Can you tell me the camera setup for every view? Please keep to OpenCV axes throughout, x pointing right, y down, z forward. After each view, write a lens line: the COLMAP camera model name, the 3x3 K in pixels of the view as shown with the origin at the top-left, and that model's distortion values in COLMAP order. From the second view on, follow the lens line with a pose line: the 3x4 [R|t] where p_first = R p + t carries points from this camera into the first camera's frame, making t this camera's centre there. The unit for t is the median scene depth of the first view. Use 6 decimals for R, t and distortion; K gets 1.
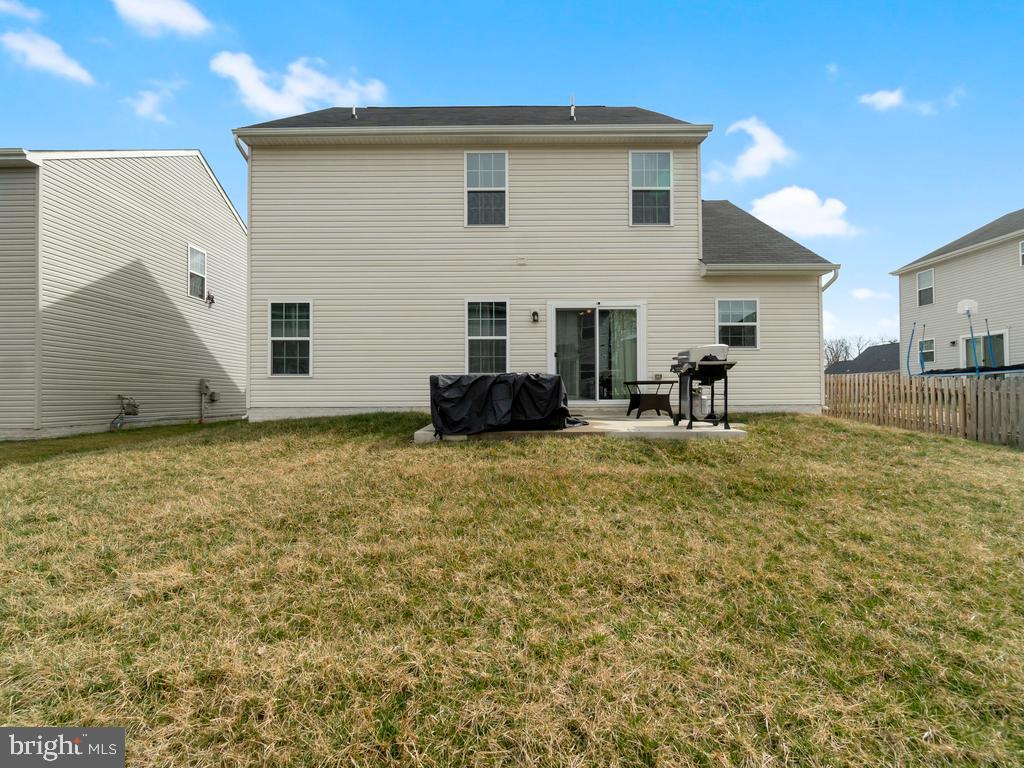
lens RADIAL K [[460.2, 0, 510.8], [0, 460.2, 394.8], [0, 0, 1]] dist [-0.005054, -0.001409]
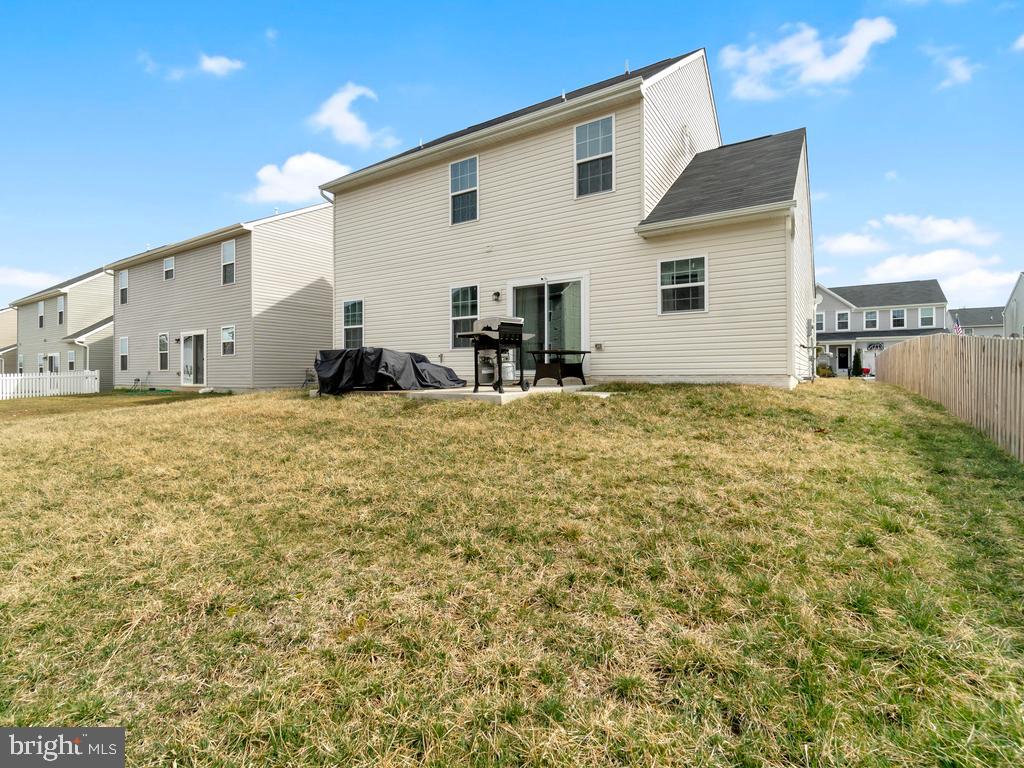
lens RADIAL K [[503.9, 0, 511.6], [0, 503.9, 379.4], [0, 0, 1]] dist [-0.009523, -0.000161]
pose [[0.839212, 0.003571, -0.543793, 0.754261], [0.009657, 0.999723, 0.021470, 0.008274], [0.543719, -0.023269, 0.838945, -0.027738]]
